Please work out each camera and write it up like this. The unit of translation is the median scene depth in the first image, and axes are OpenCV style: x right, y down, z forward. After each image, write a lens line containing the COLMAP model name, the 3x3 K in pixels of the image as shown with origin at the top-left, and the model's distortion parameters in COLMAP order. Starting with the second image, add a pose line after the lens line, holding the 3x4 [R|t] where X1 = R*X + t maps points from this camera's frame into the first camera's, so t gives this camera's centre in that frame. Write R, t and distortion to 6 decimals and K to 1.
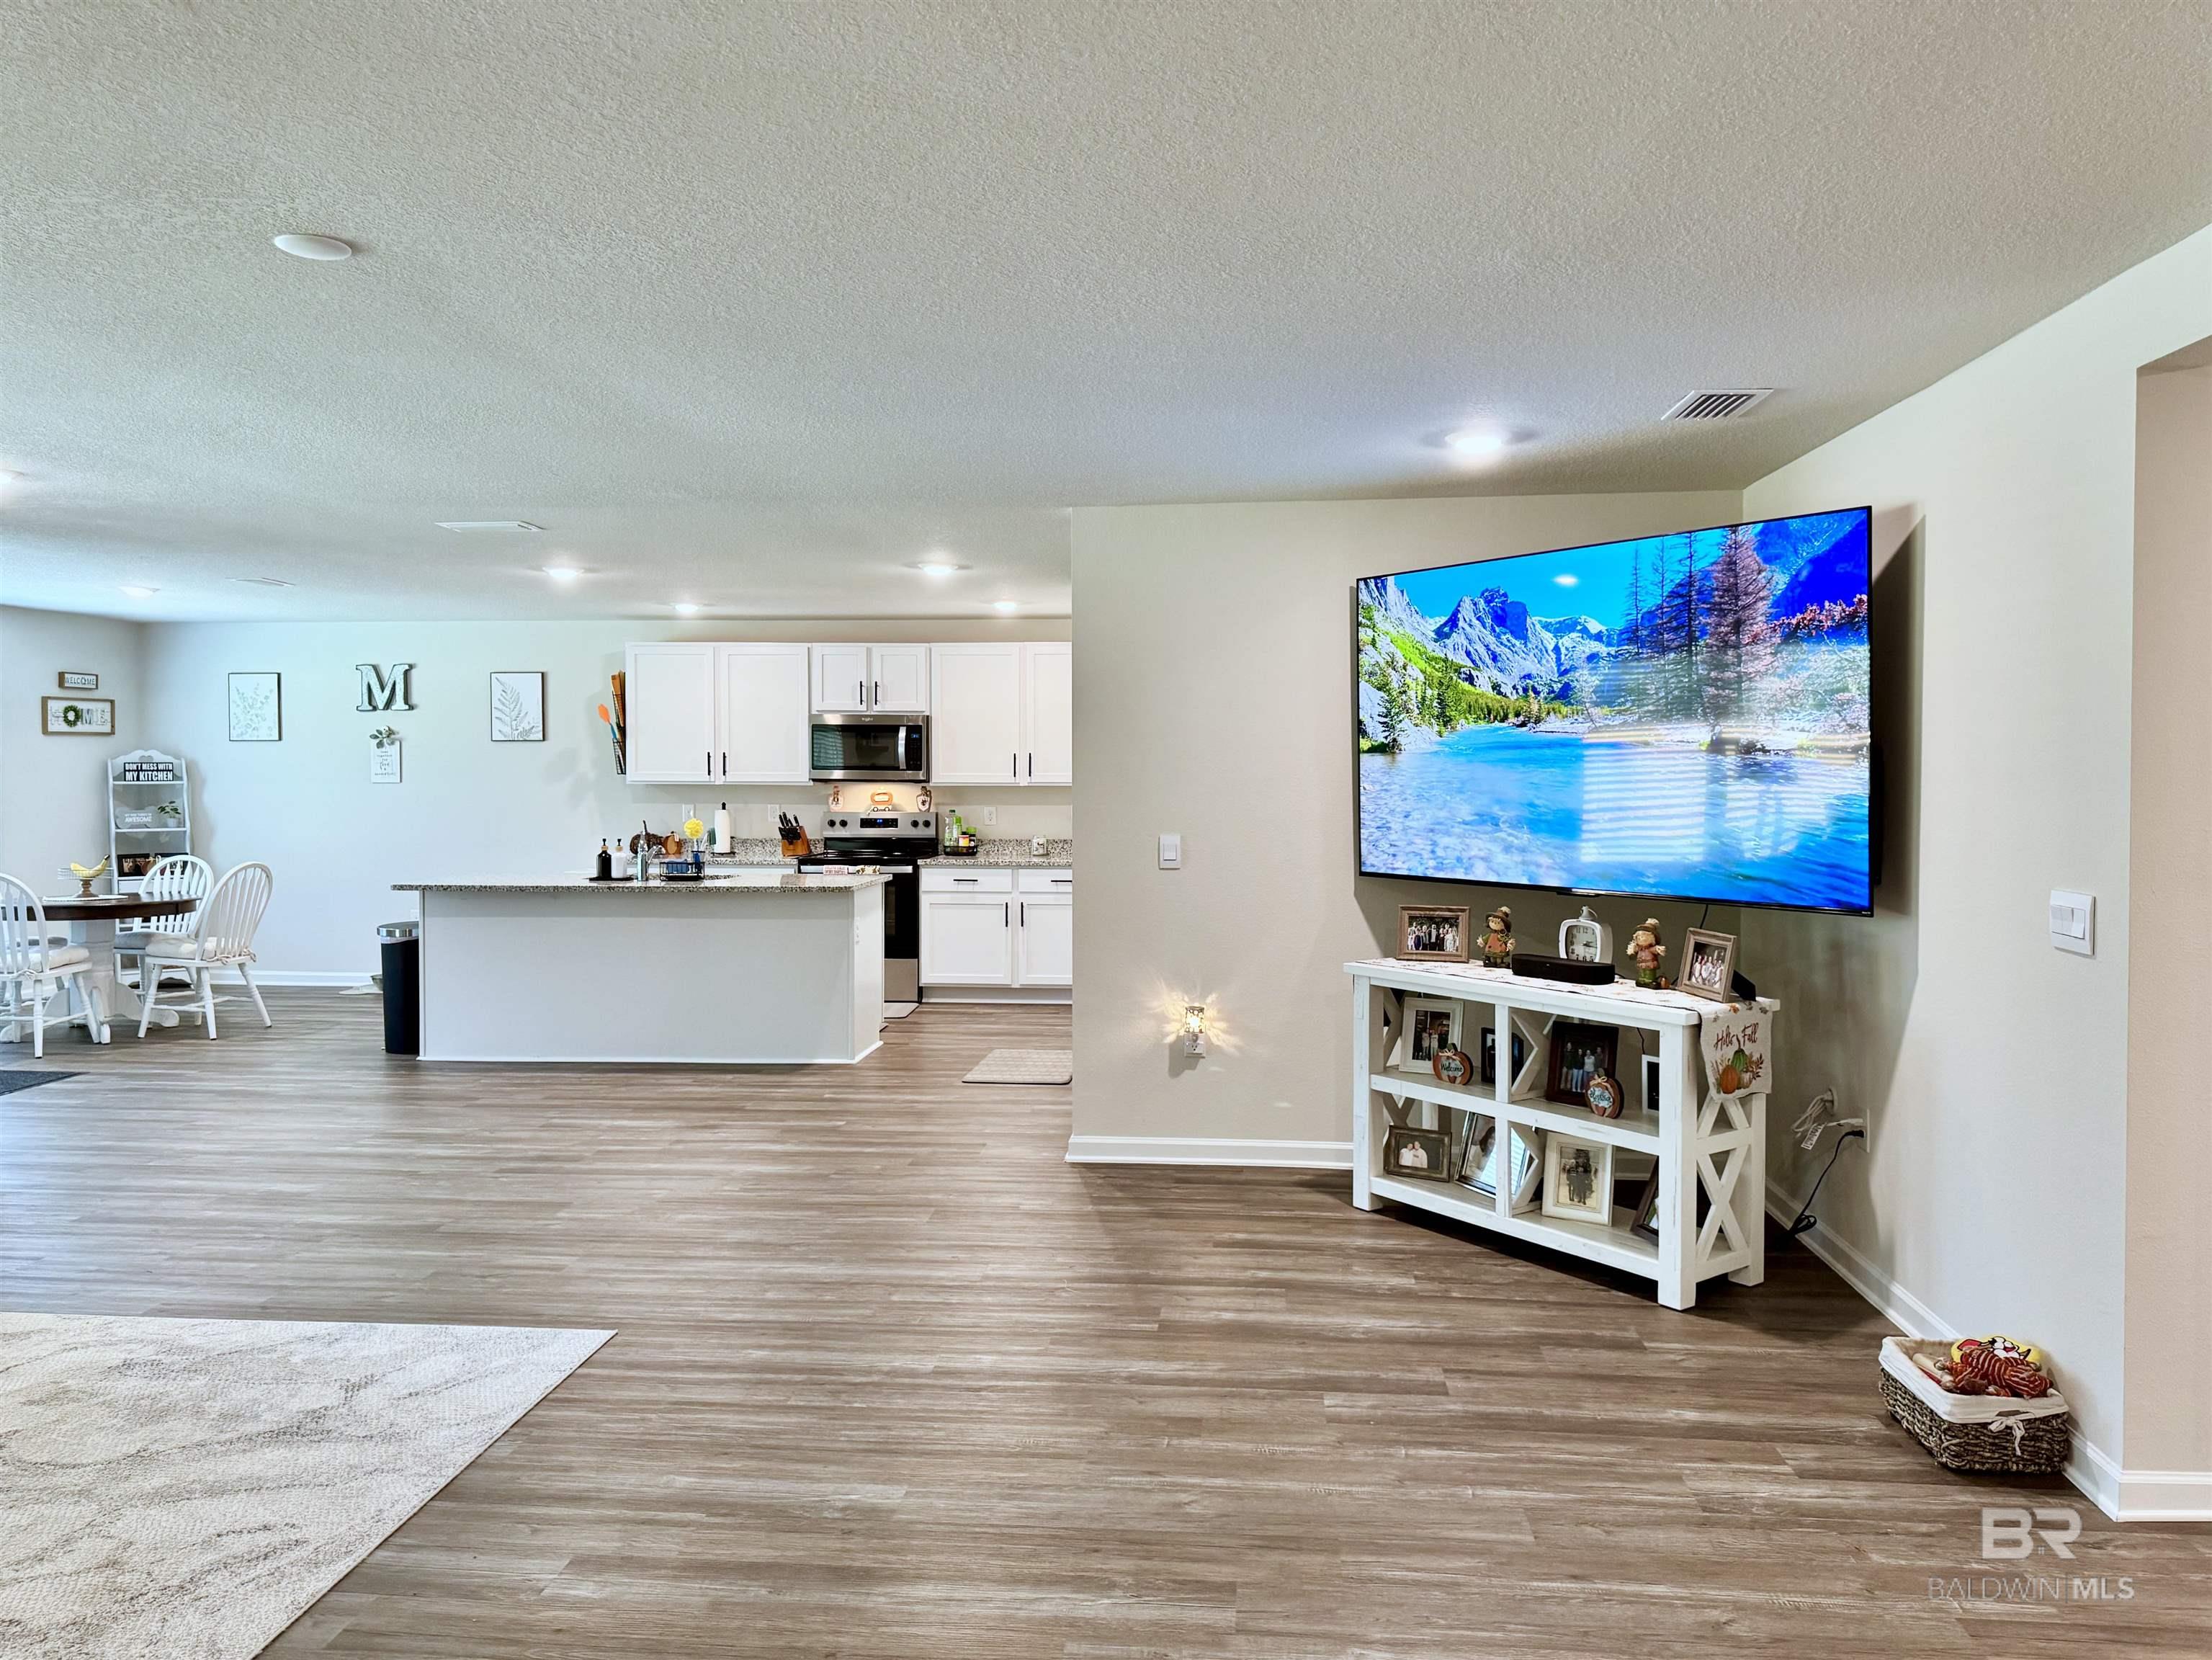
lens RADIAL K [[1517.5, 0, 1106.0], [0, 1517.5, 830.0], [0, 0, 1]] dist [0.004352, -0.004337]
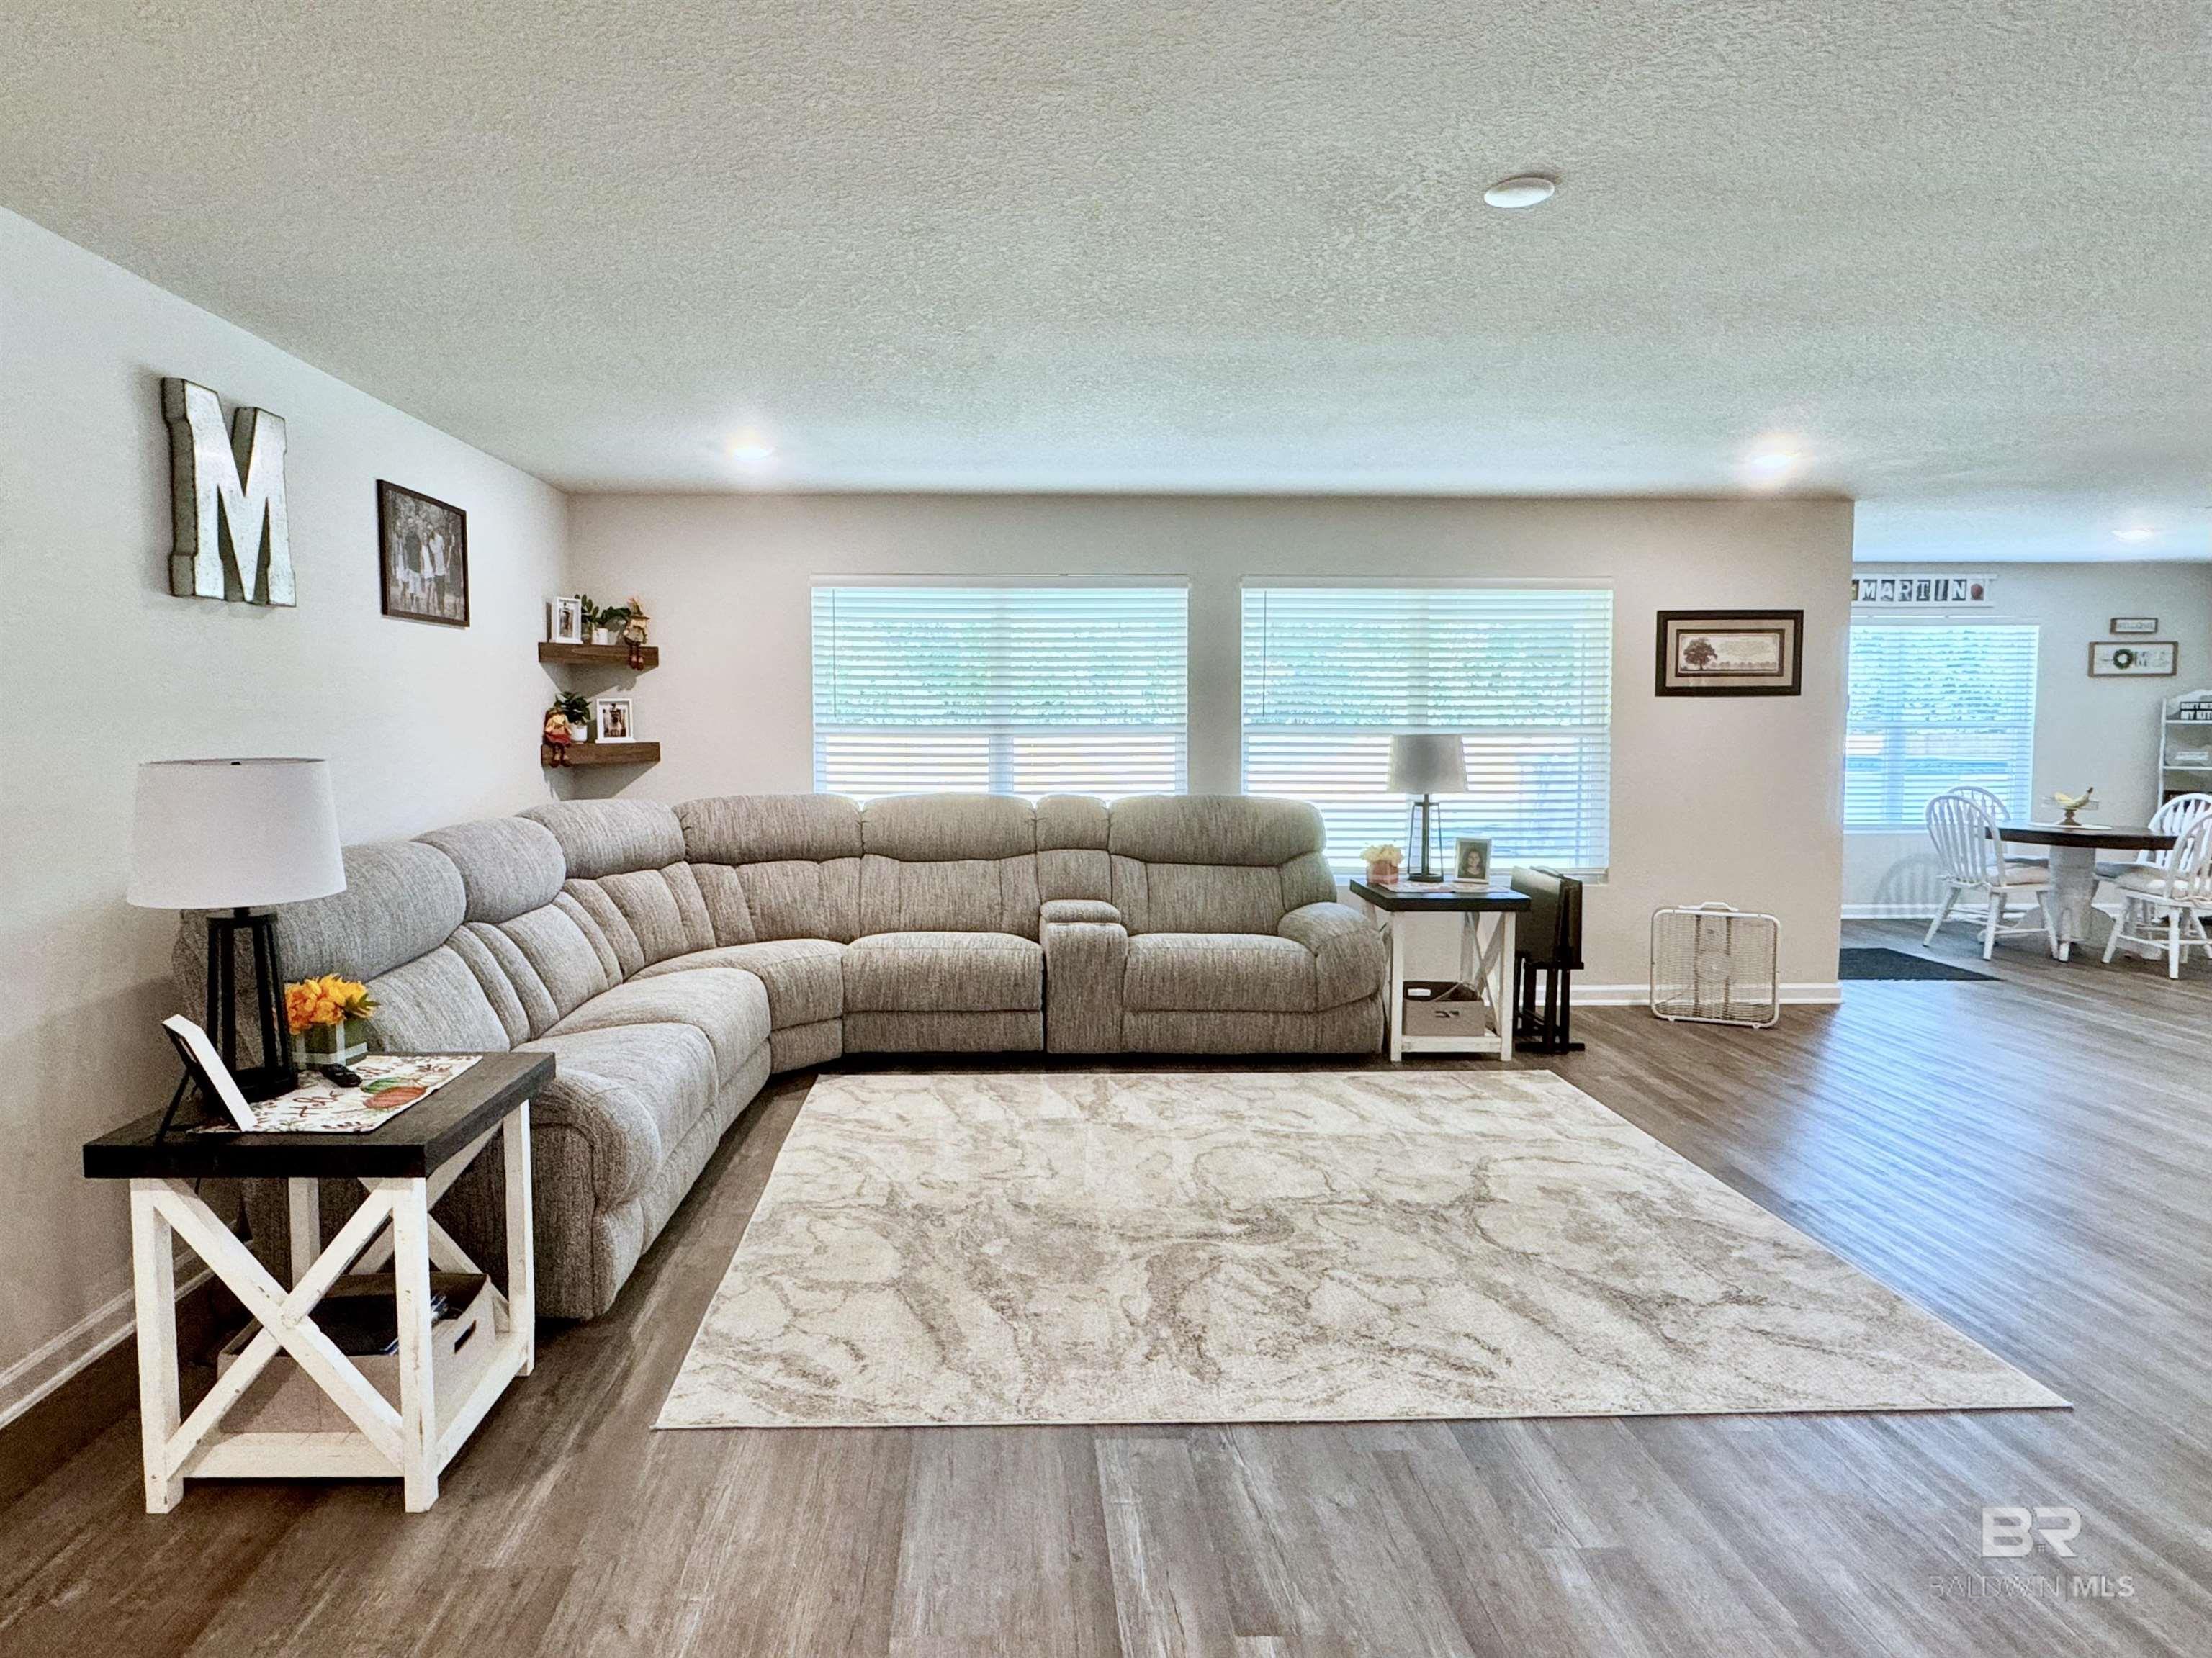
lens RADIAL K [[1235.0, 0, 1099.9], [0, 1235.0, 803.6], [0, 0, 1]] dist [-0.000544, -0.000121]
pose [[0.143113, 0.068535, -0.987331, 0.238061], [-0.038975, 0.997216, 0.063572, -0.000696], [0.988939, 0.029383, 0.145386, 0.446219]]
